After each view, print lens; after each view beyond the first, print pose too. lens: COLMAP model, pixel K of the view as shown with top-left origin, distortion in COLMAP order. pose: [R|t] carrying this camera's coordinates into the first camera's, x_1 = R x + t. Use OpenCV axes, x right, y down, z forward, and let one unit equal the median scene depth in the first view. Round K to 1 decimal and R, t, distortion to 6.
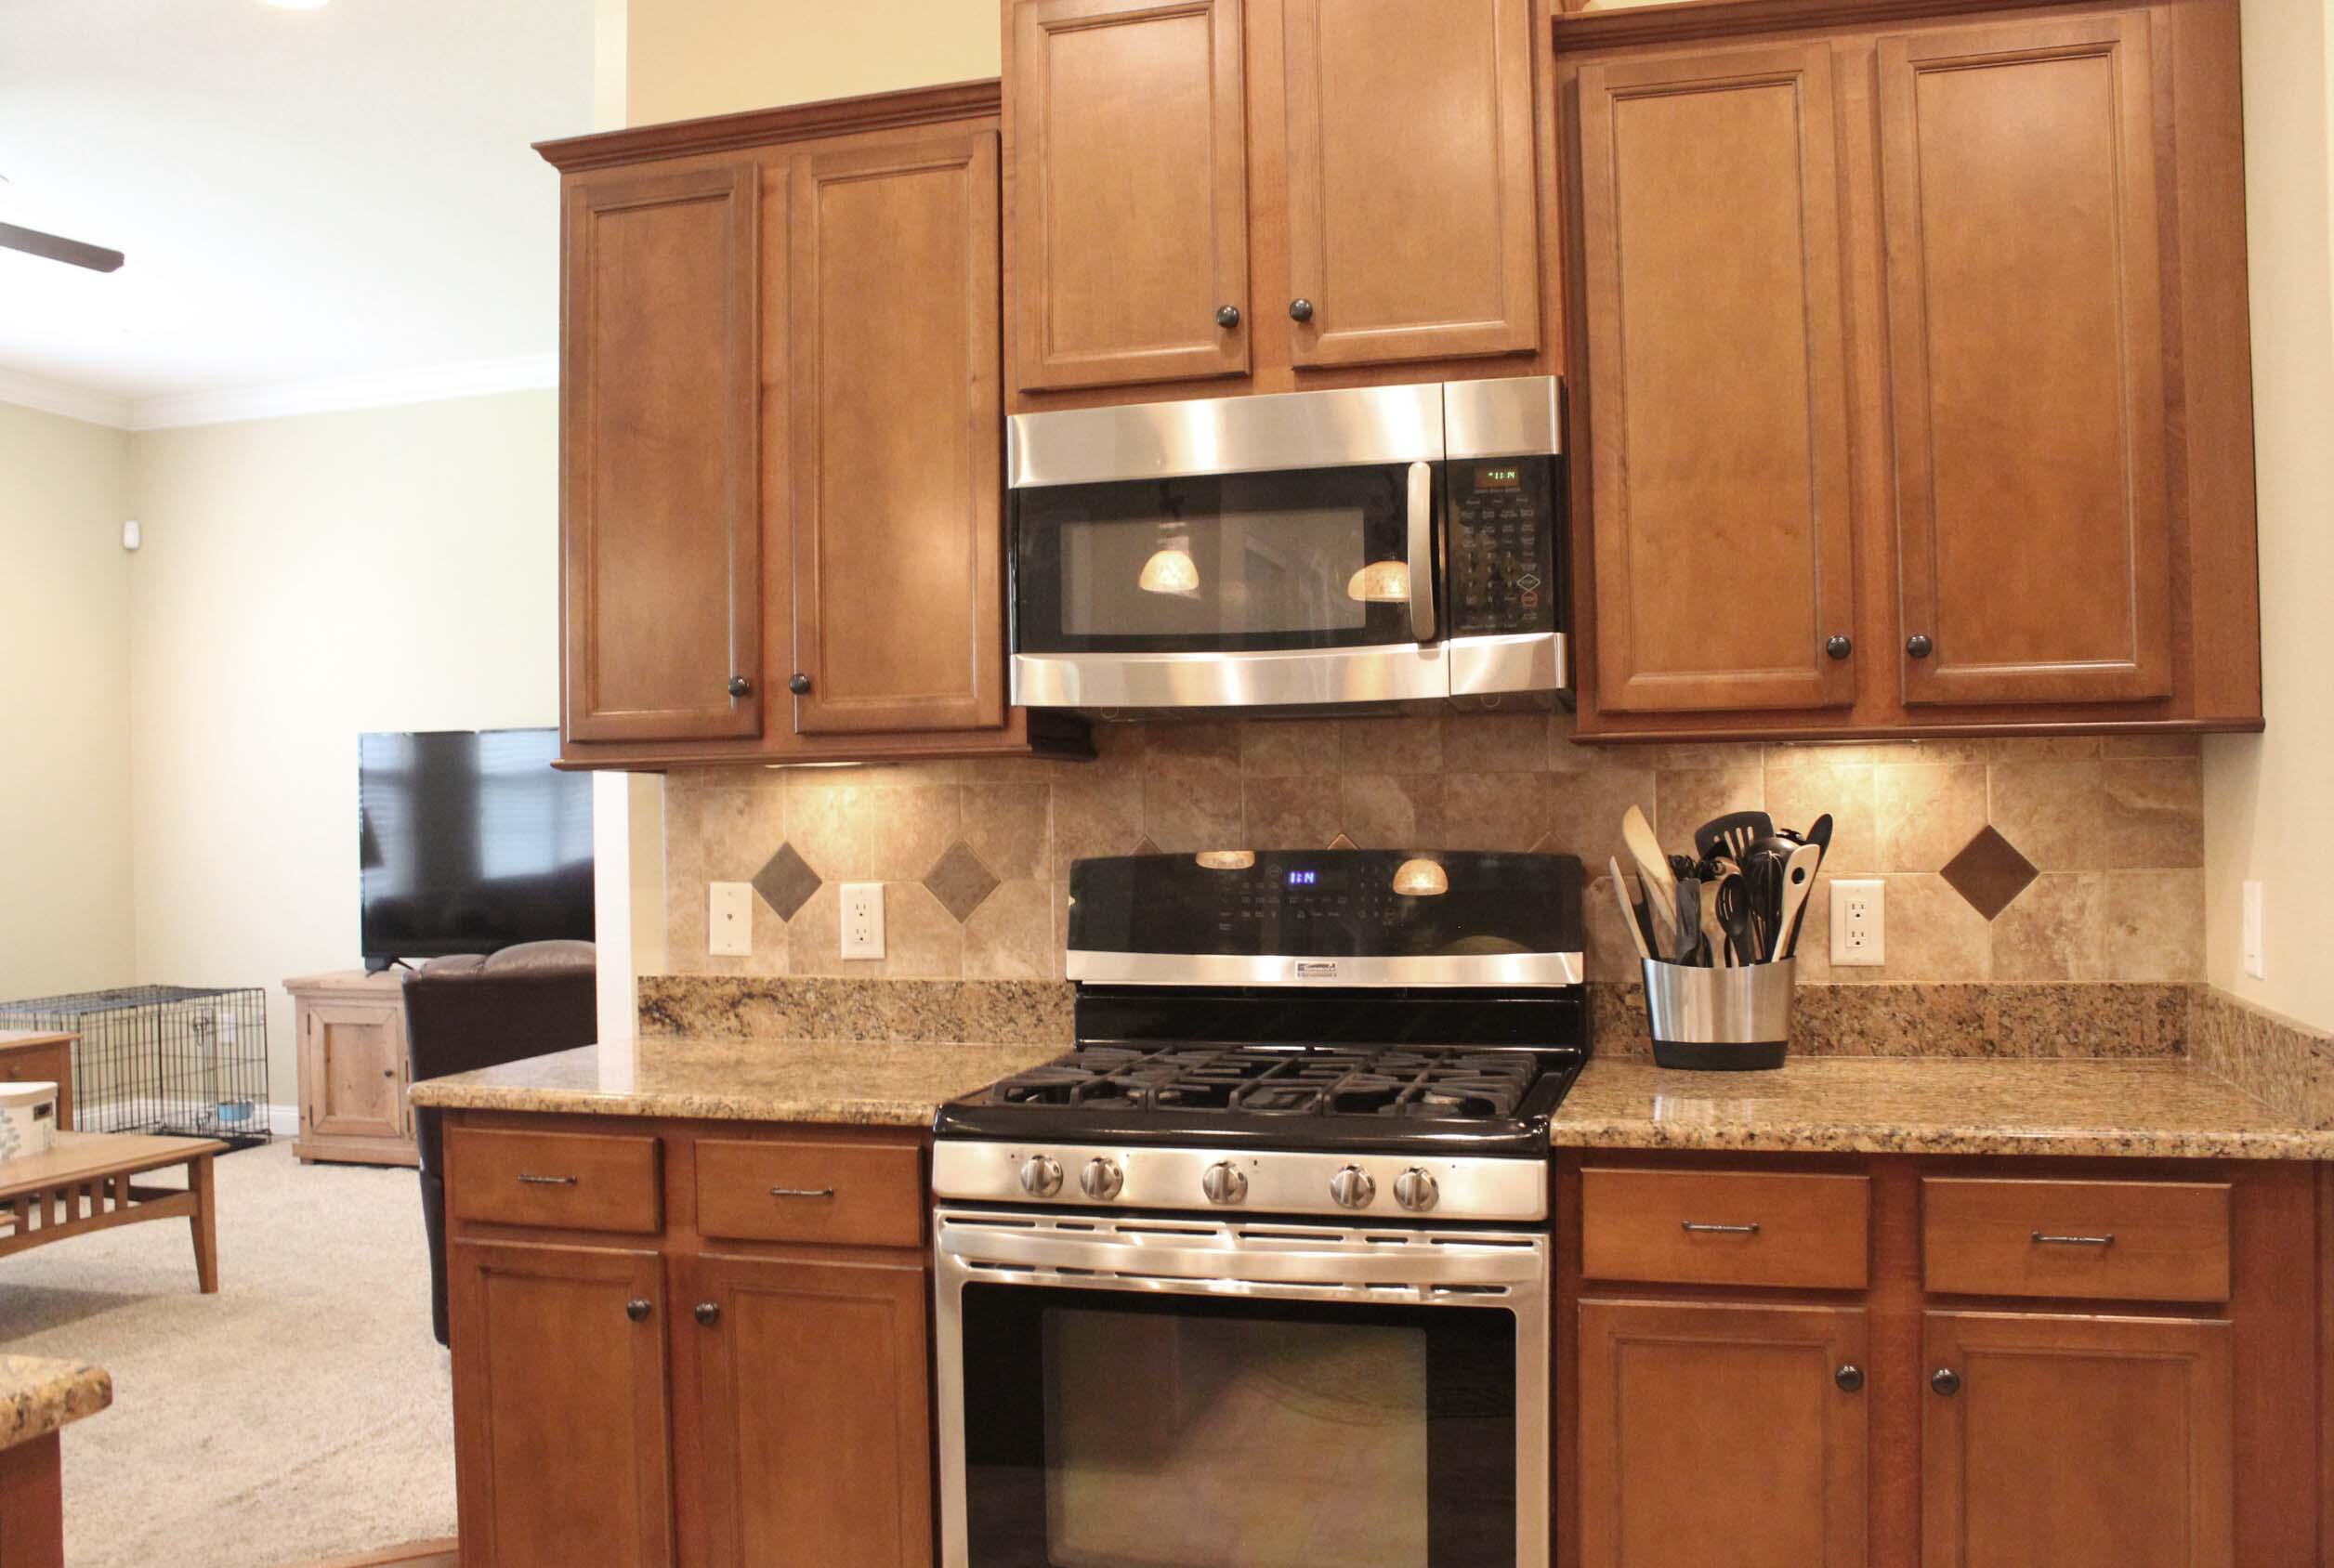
lens RADIAL K [[2004.7, 0, 1167.0], [0, 2004.7, 784.0], [0, 0, 1]] dist [-0.151748, 0.133978]
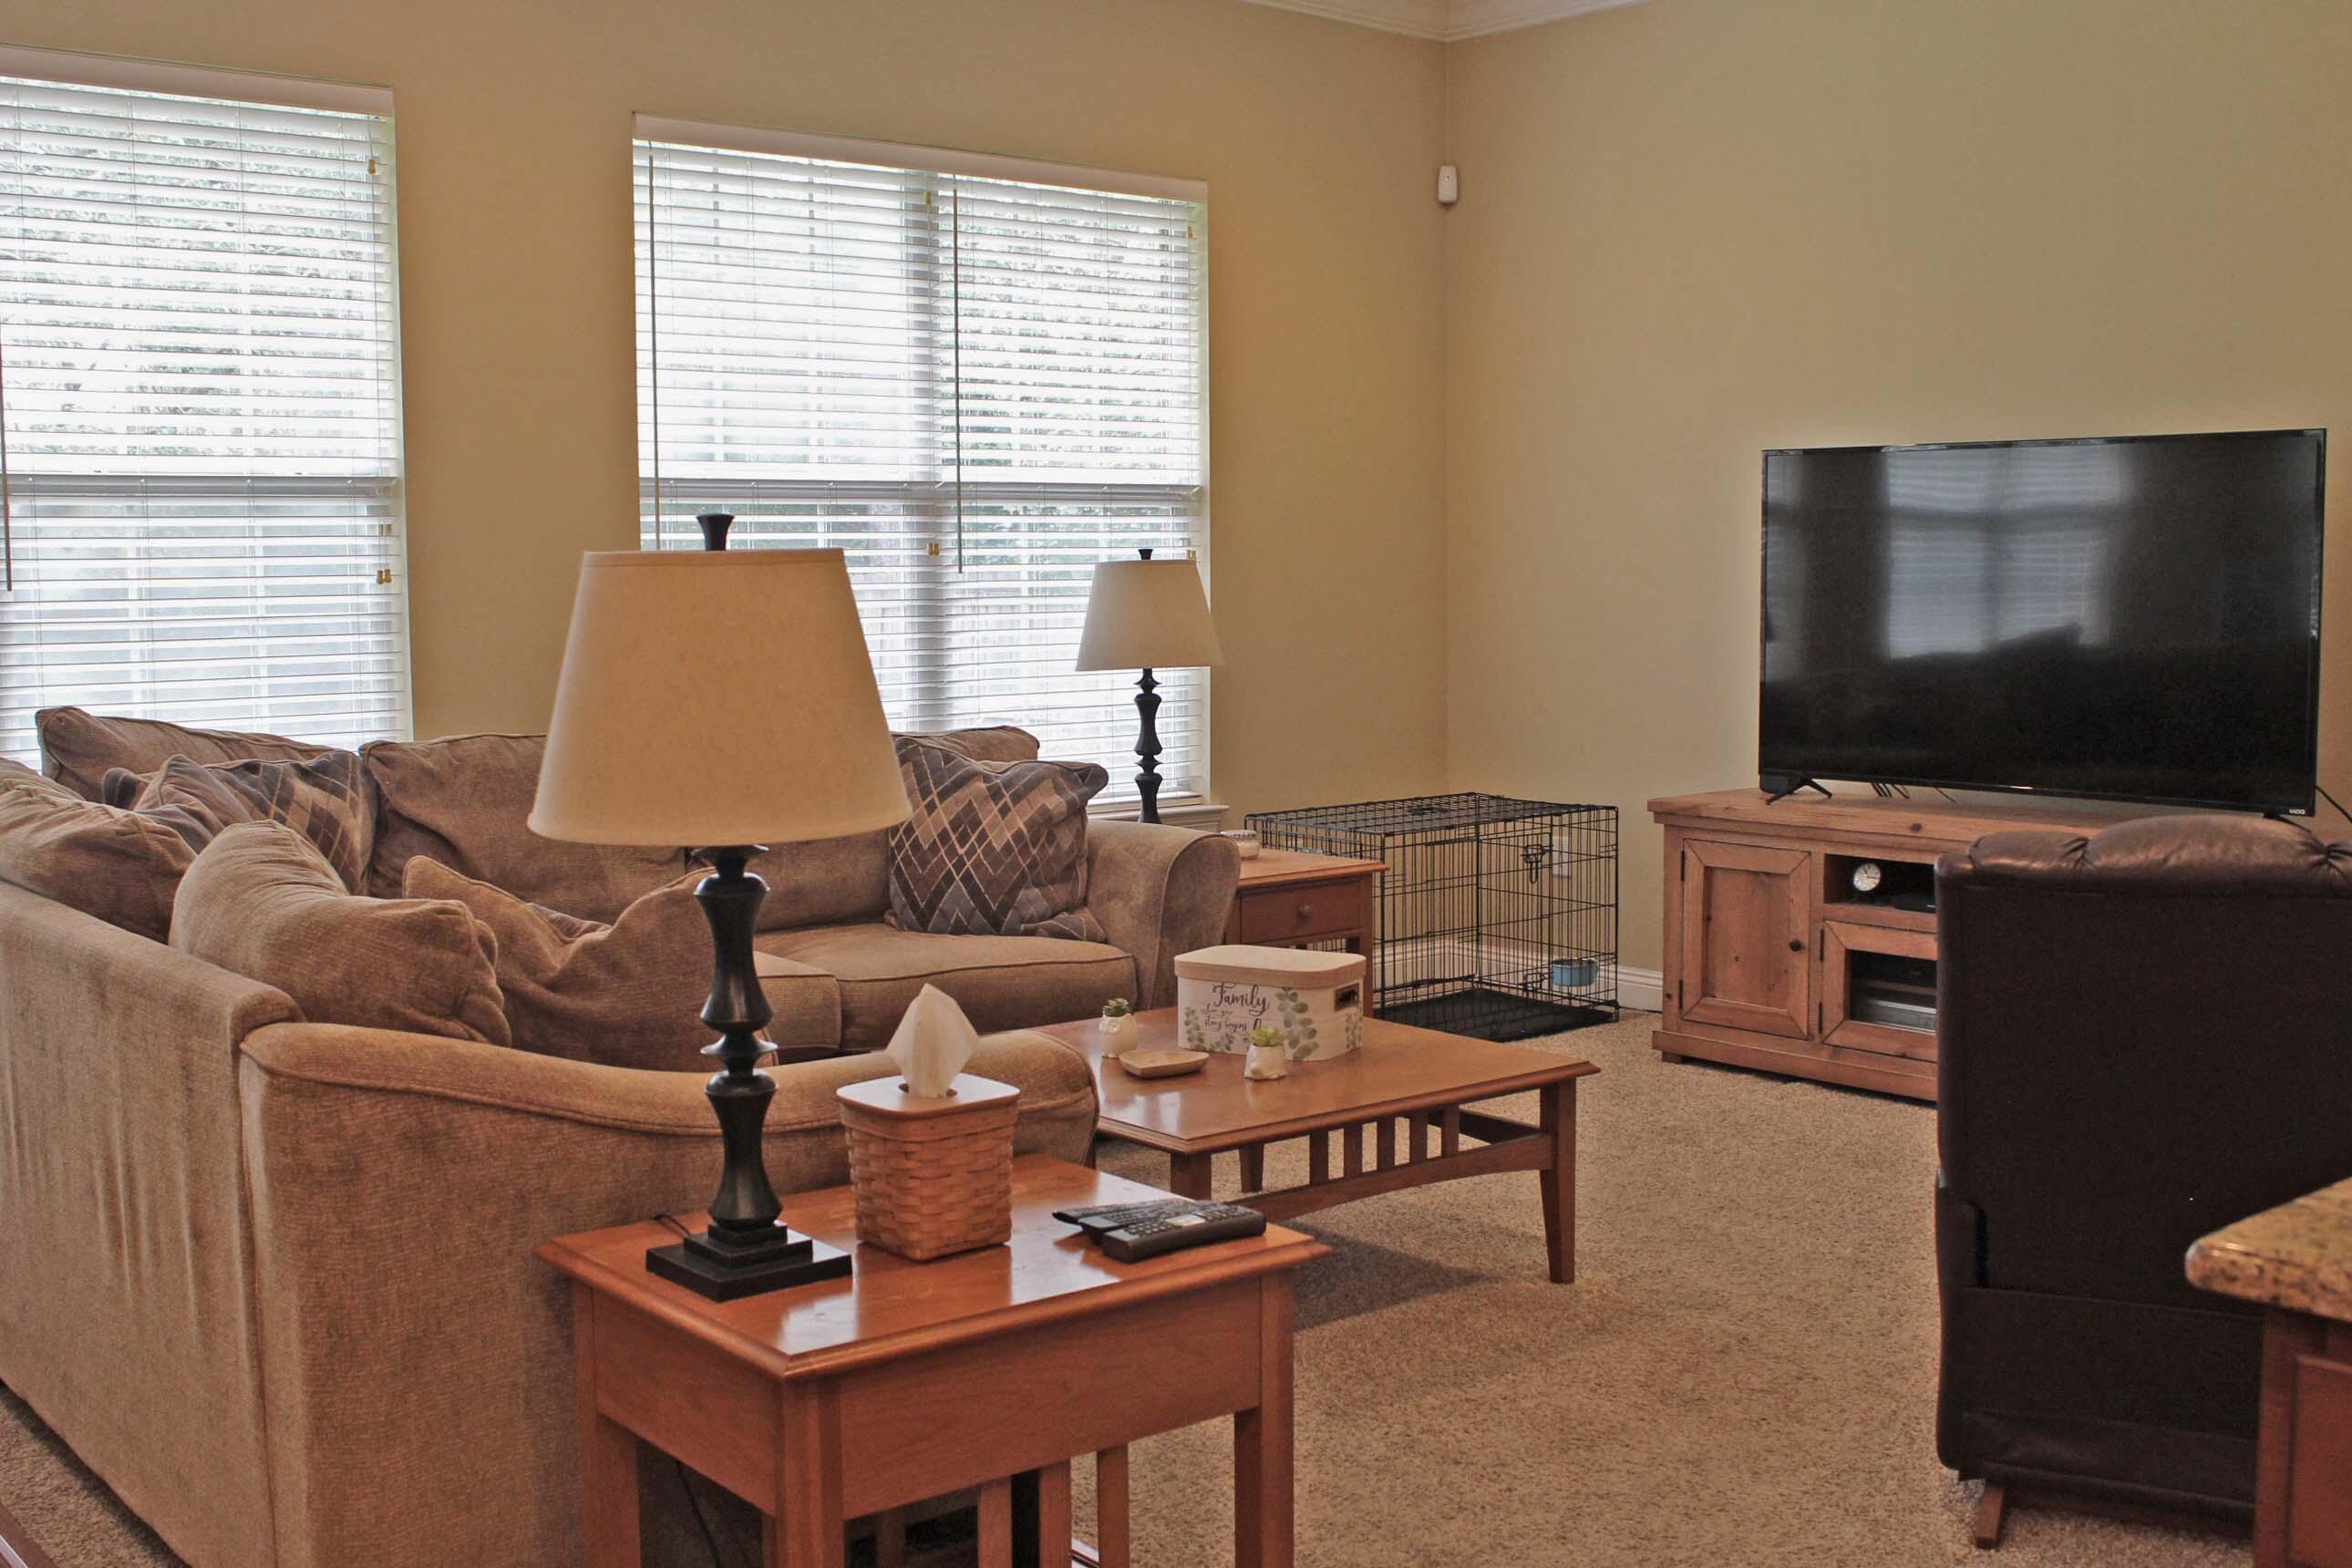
lens RADIAL K [[2487.4, 0, 1176.0], [0, 2487.4, 784.0], [0, 0, 1]] dist [-0.009611, -0.006779]
pose [[0.833821, 0.060555, -0.548704, -0.103312], [-0.002797, 0.994416, 0.105493, -0.000155], [0.552028, -0.086428, 0.829334, 0.161682]]
